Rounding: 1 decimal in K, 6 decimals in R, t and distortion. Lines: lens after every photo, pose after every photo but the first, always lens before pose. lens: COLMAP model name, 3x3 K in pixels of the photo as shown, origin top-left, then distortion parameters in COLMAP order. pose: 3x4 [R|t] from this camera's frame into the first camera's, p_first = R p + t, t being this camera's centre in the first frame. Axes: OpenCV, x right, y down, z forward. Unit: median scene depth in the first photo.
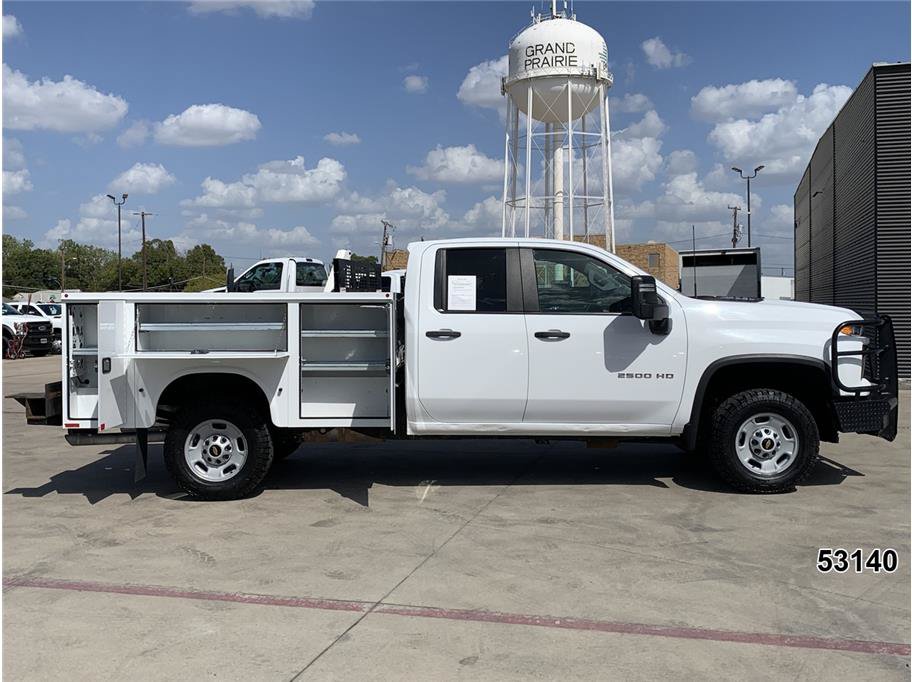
lens RADIAL K [[1079.4, 0, 456.0], [0, 1079.4, 341.0], [0, 0, 1]] dist [0.142047, -0.529677]
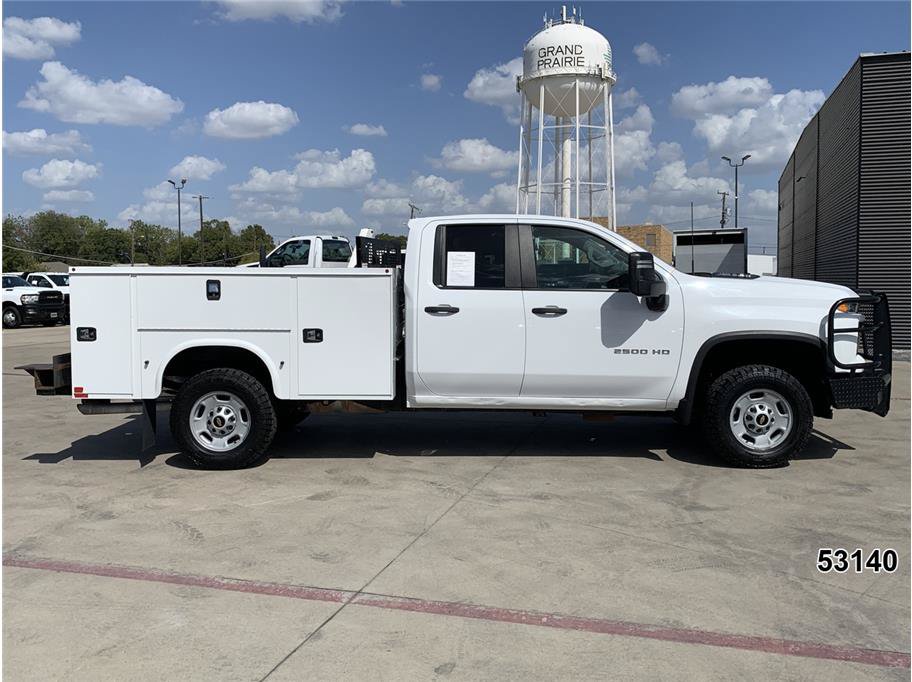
lens RADIAL K [[925.5, 0, 456.0], [0, 925.5, 341.0], [0, 0, 1]] dist [0.106649, -0.285073]
pose [[0.999680, 0.006445, -0.024451, 0.022733], [-0.005611, 0.999405, 0.034018, -0.006296], [0.024656, -0.033870, 0.999122, 0.128394]]
